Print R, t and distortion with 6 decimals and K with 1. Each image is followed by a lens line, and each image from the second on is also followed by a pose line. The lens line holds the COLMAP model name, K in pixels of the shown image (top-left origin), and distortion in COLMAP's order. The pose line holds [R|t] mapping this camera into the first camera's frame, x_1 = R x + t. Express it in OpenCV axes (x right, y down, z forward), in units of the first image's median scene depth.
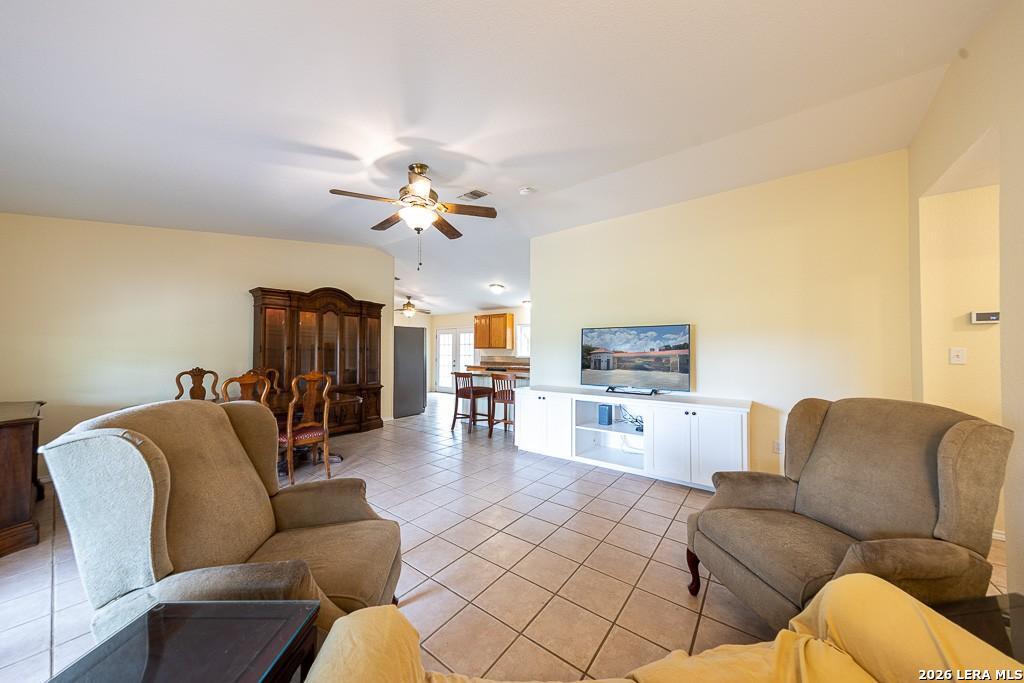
lens RADIAL K [[343.9, 0, 514.2], [0, 343.9, 342.9], [0, 0, 1]] dist [0.000402, -0.000005]
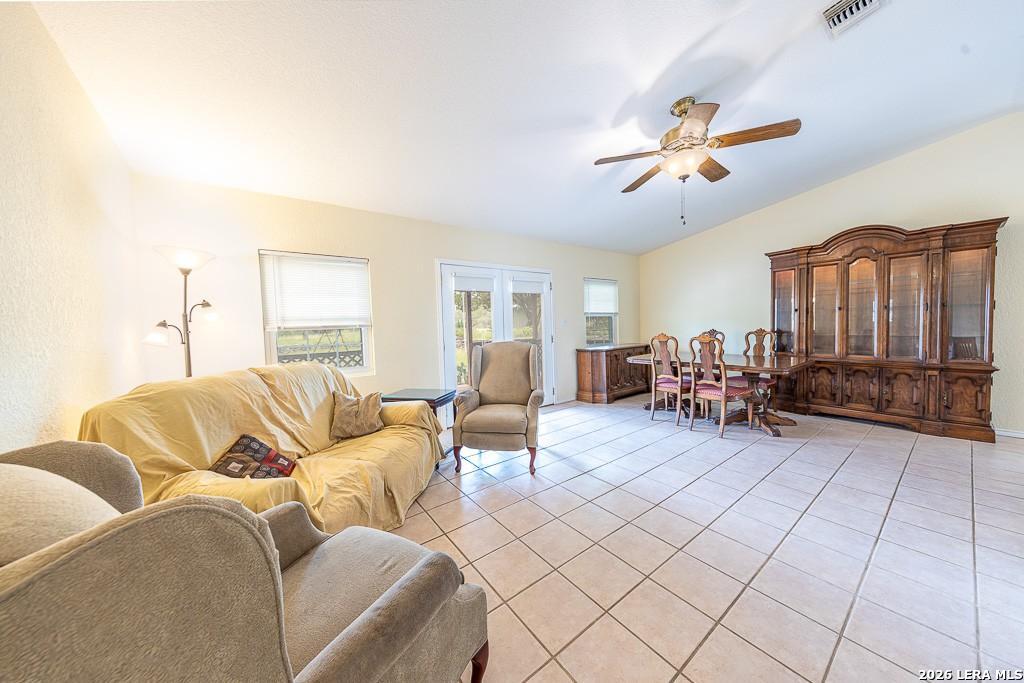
lens RADIAL K [[343.9, 0, 514.8], [0, 343.9, 340.0], [0, 0, 1]] dist [0.000402, -0.000005]
pose [[-0.289905, 0.056884, -0.955364, 0.454177], [0.055418, 0.997555, 0.042580, 0.014017], [0.955450, -0.040601, -0.292348, 0.527996]]
